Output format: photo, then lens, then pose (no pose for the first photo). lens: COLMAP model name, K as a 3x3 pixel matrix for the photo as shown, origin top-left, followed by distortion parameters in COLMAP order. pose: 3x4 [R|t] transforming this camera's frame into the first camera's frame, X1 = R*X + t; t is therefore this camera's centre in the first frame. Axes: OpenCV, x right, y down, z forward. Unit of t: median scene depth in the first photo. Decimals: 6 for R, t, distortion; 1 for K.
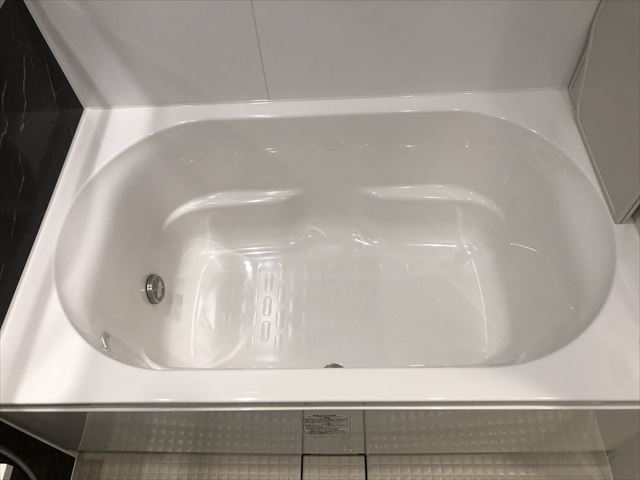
lens RADIAL K [[515.7, 0, 320.0], [0, 515.7, 240.0], [0, 0, 1]] dist [0.006037, -0.000599]
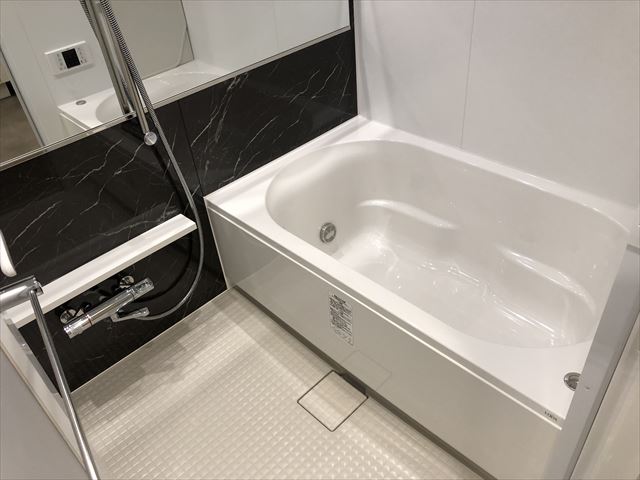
lens RADIAL K [[515.7, 0, 320.0], [0, 515.7, 240.0], [0, 0, 1]] dist [0.006037, -0.000599]
pose [[0.712411, 0.437743, -0.548500, 0.486591], [-0.556089, 0.828900, -0.060745, 0.218358], [0.428062, 0.348290, 0.833941, -0.225231]]
